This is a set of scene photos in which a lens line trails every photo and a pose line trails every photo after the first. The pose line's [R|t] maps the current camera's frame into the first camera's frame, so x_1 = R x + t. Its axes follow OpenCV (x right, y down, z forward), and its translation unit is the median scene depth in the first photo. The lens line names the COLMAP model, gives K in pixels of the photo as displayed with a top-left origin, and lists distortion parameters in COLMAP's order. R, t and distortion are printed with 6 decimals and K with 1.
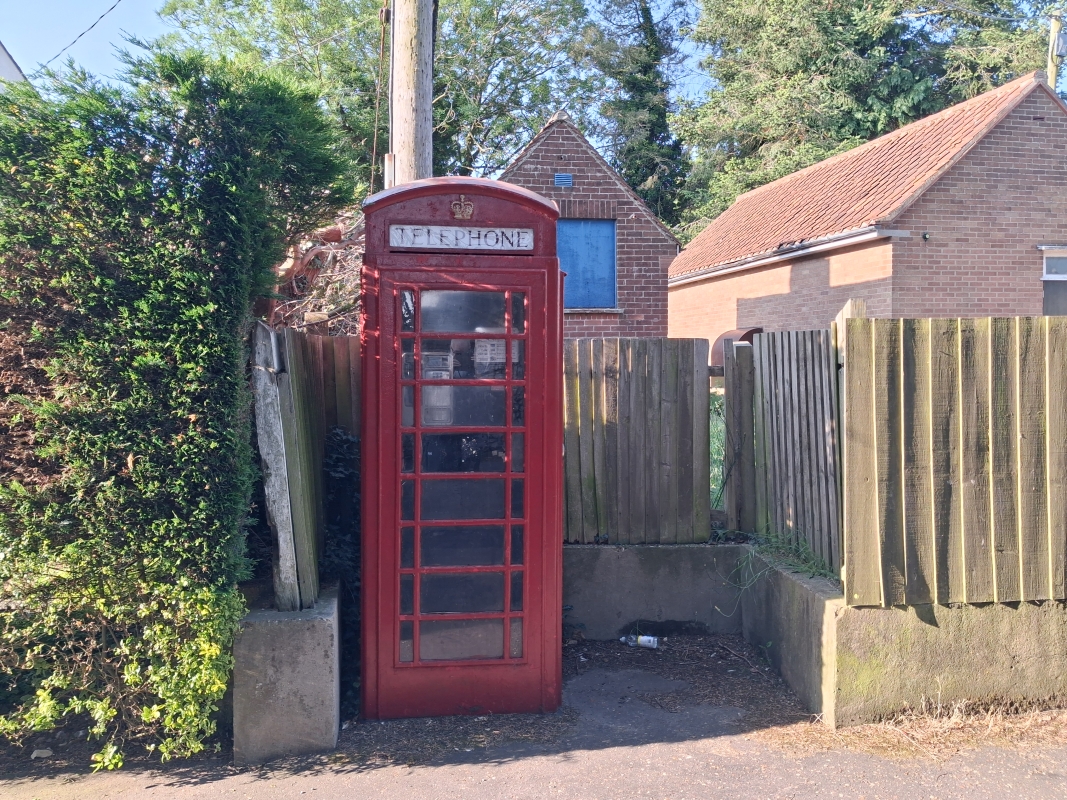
lens RADIAL K [[841.0, 0, 527.7], [0, 841.0, 390.4], [0, 0, 1]] dist [0.011347, -0.012988]
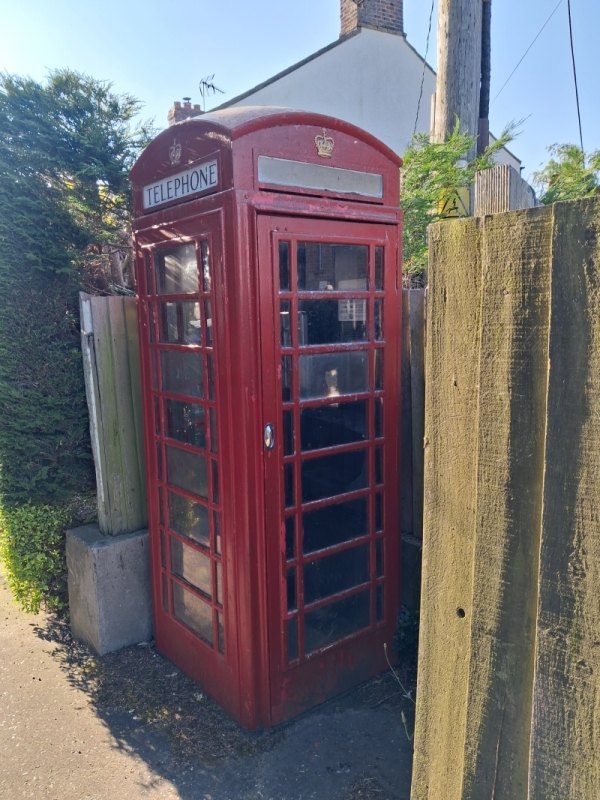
lens RADIAL K [[630.6, 0, 284.6], [0, 630.6, 401.1], [0, 0, 1]] dist [0.011347, -0.012988]
pose [[0.531610, 0.102181, -0.840803, 0.607324], [-0.004671, 0.993035, 0.117728, -0.035096], [0.846976, -0.058658, 0.528385, 0.764616]]
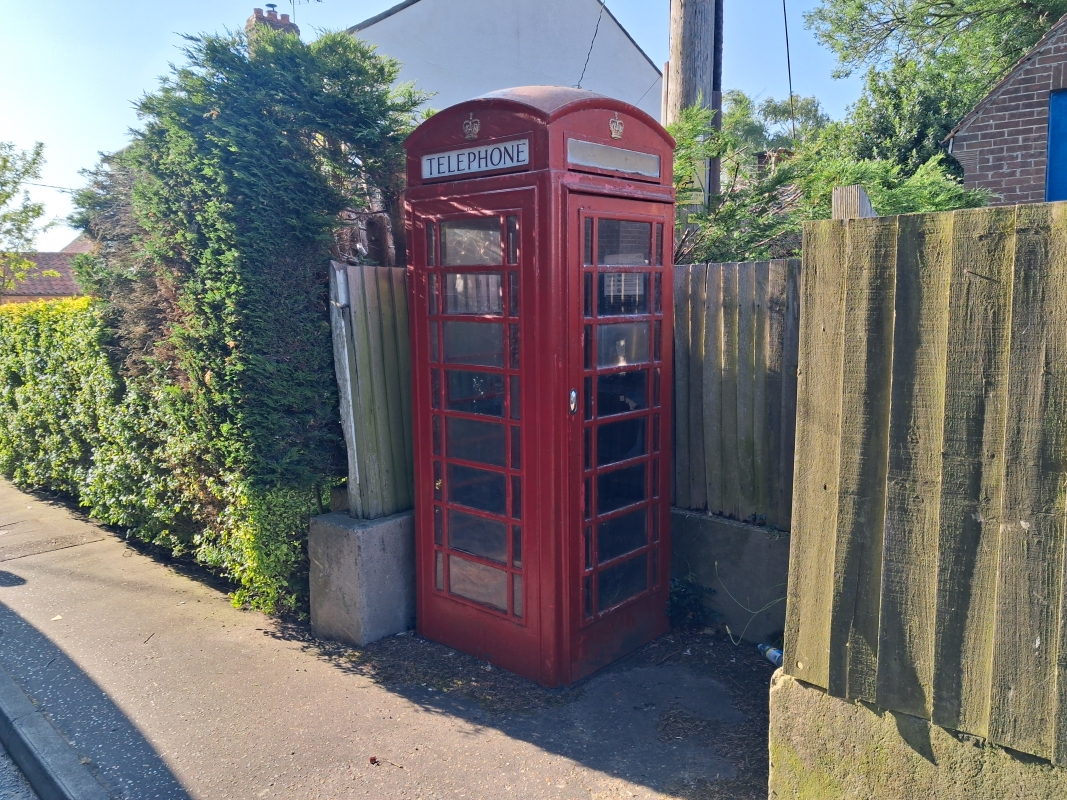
lens RADIAL K [[841.0, 0, 525.8], [0, 841.0, 398.5], [0, 0, 1]] dist [0.011347, -0.012988]
pose [[0.672112, 0.085195, -0.735532, 0.698020], [-0.014247, 0.994663, 0.102191, -0.017600], [0.740313, -0.058205, 0.669738, 0.431214]]
